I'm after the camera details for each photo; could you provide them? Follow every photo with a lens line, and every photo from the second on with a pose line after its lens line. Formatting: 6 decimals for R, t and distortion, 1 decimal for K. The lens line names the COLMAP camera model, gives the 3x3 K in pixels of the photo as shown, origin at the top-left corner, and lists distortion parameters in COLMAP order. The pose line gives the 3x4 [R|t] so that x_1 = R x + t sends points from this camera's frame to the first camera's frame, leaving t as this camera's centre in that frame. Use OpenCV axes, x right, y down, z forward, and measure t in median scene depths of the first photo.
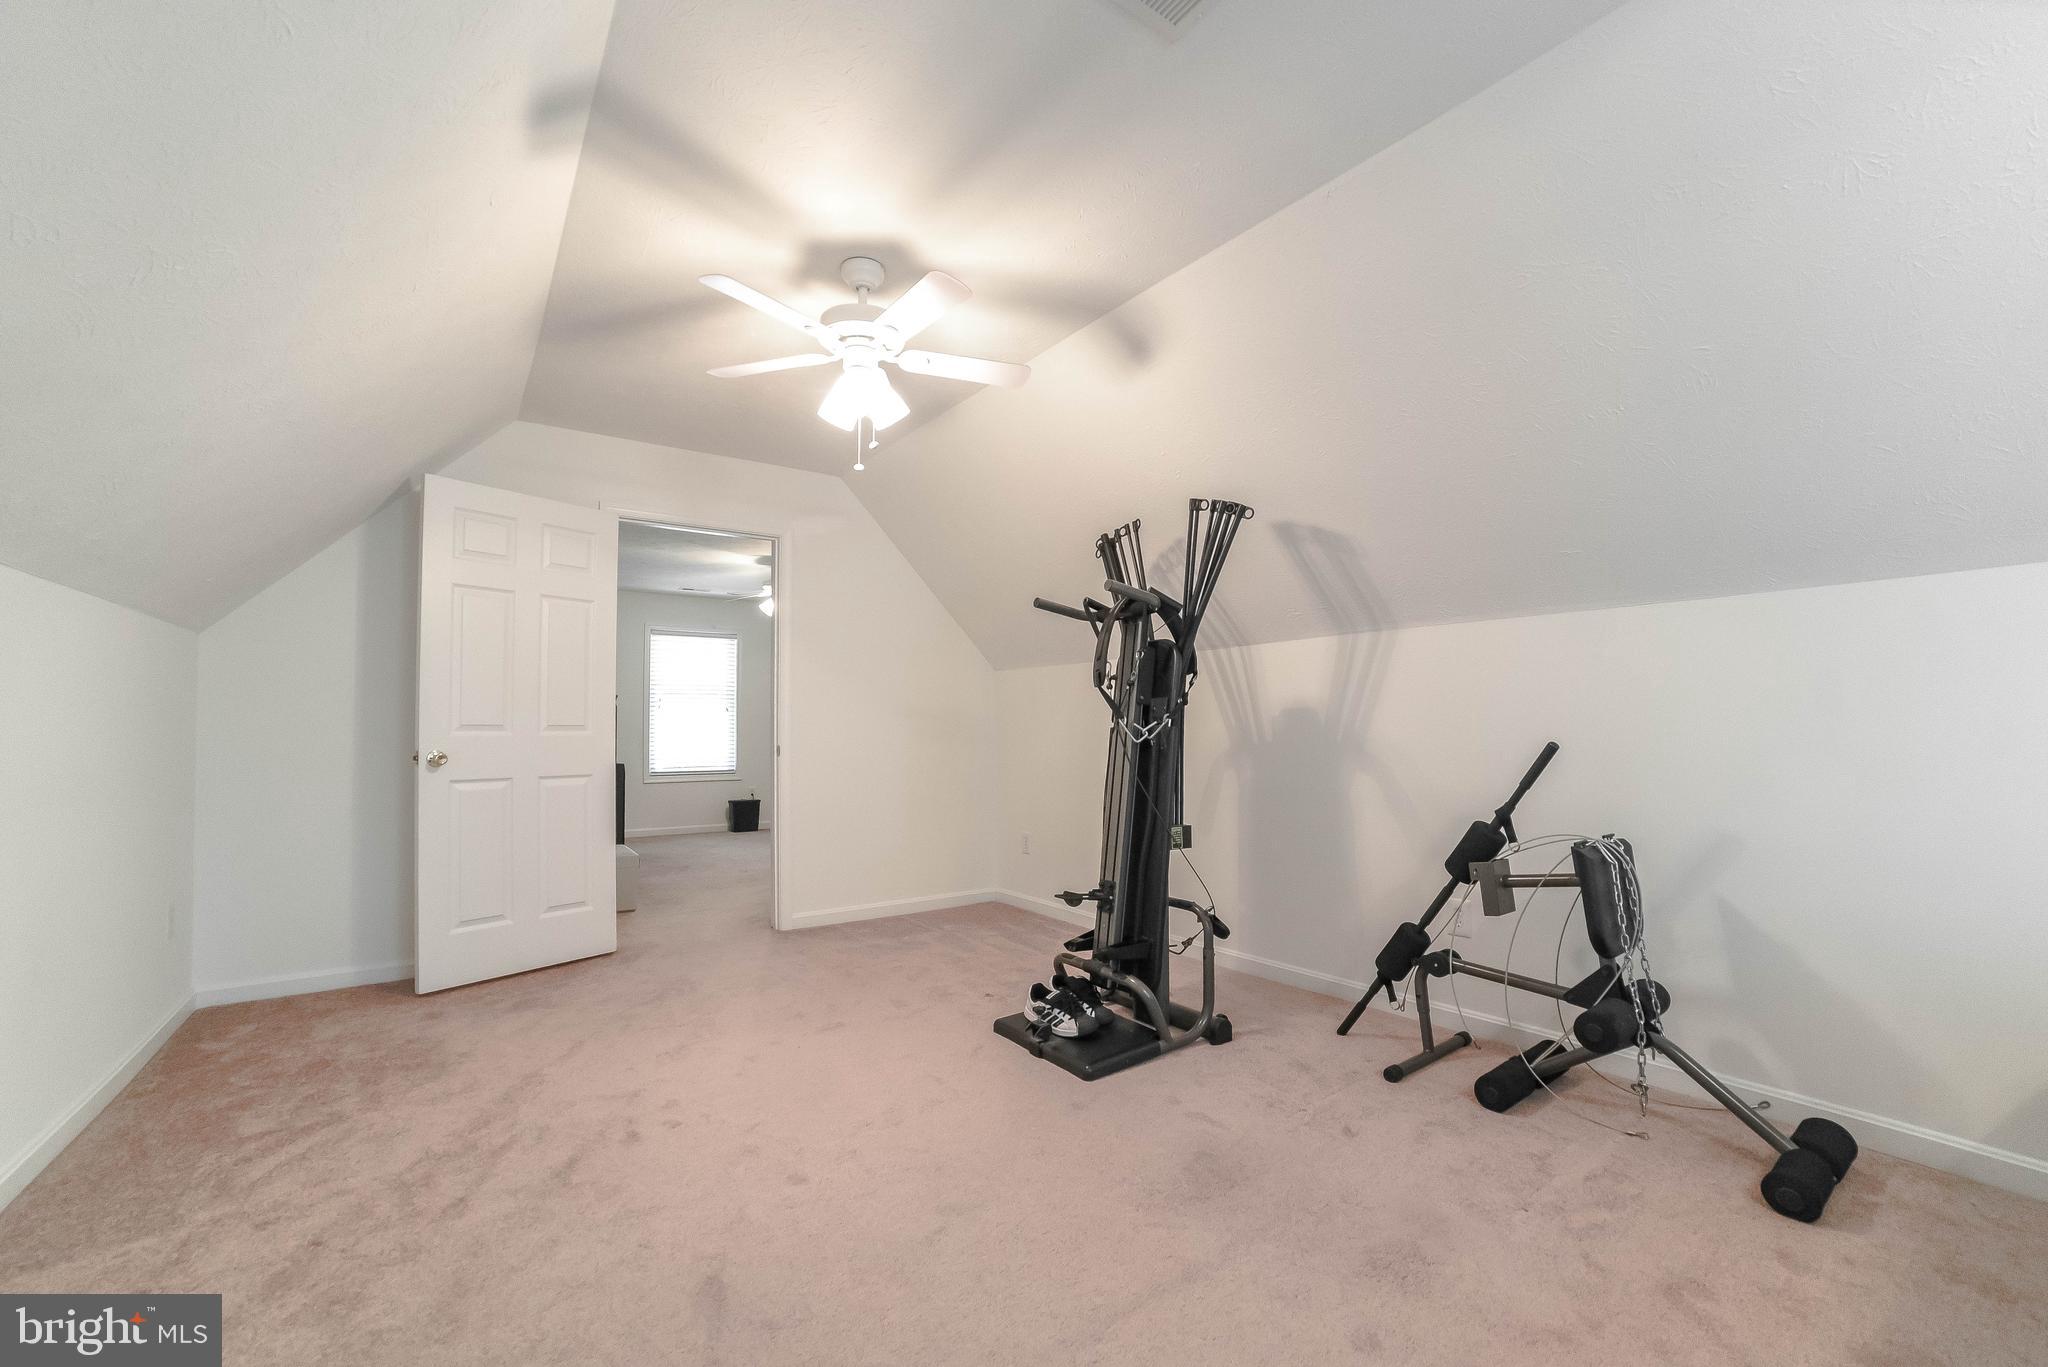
lens RADIAL K [[873.6, 0, 1024.4], [0, 873.6, 702.9], [0, 0, 1]] dist [-0.001857, 0.000237]
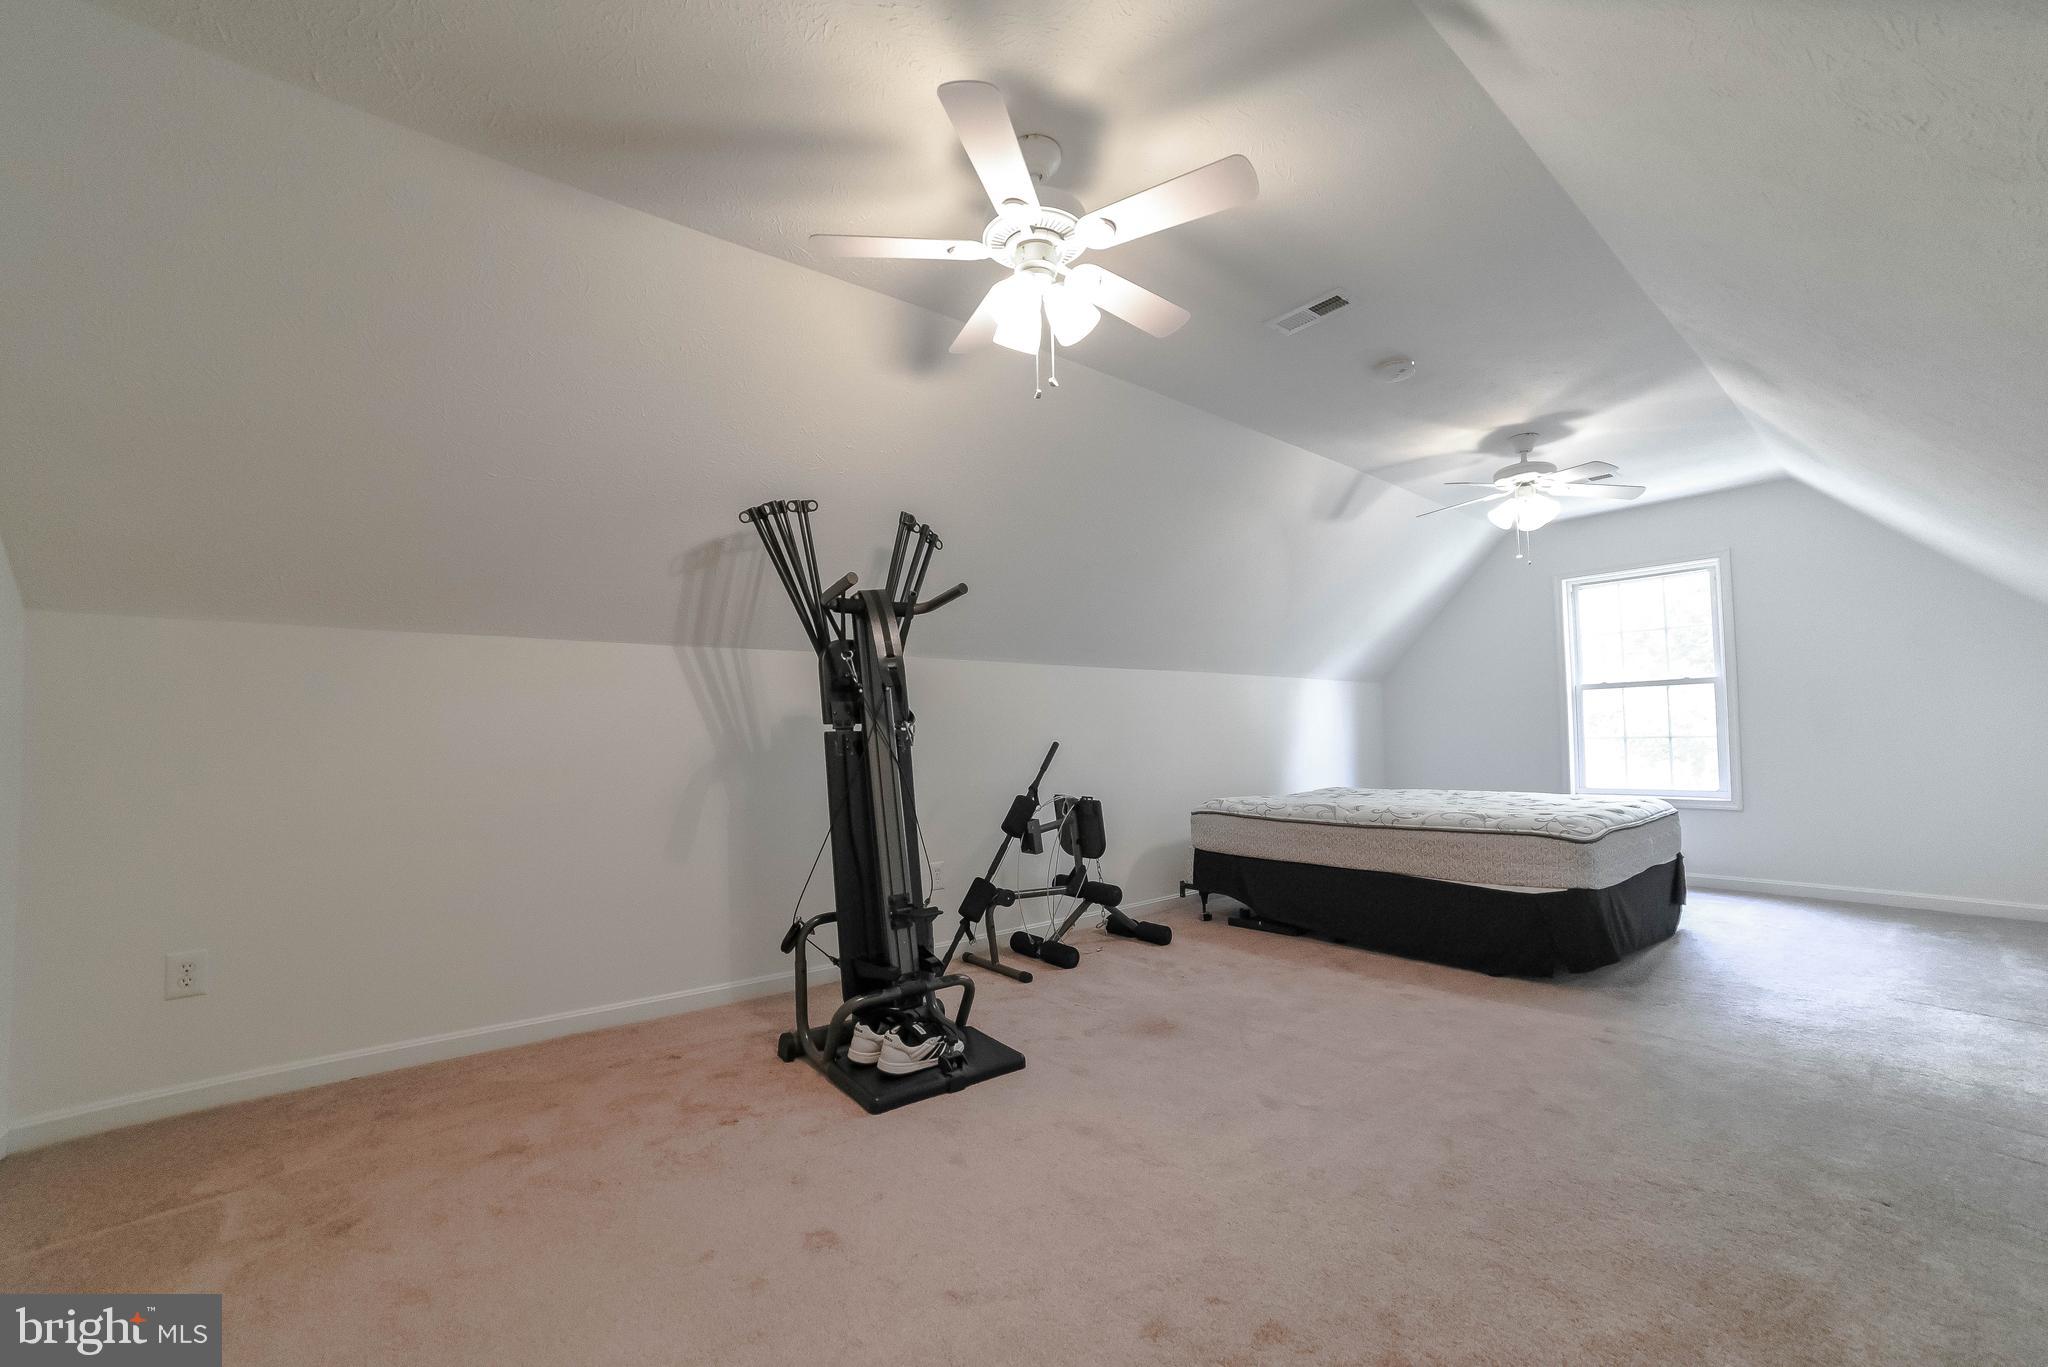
lens RADIAL K [[873.6, 0, 1024.4], [0, 873.6, 702.9], [0, 0, 1]] dist [-0.001857, 0.000237]
pose [[-0.062434, 0.064740, 0.995947, -0.978209], [-0.003145, 0.997876, -0.065063, 0.072190], [-0.998044, -0.007195, -0.062098, 1.058021]]
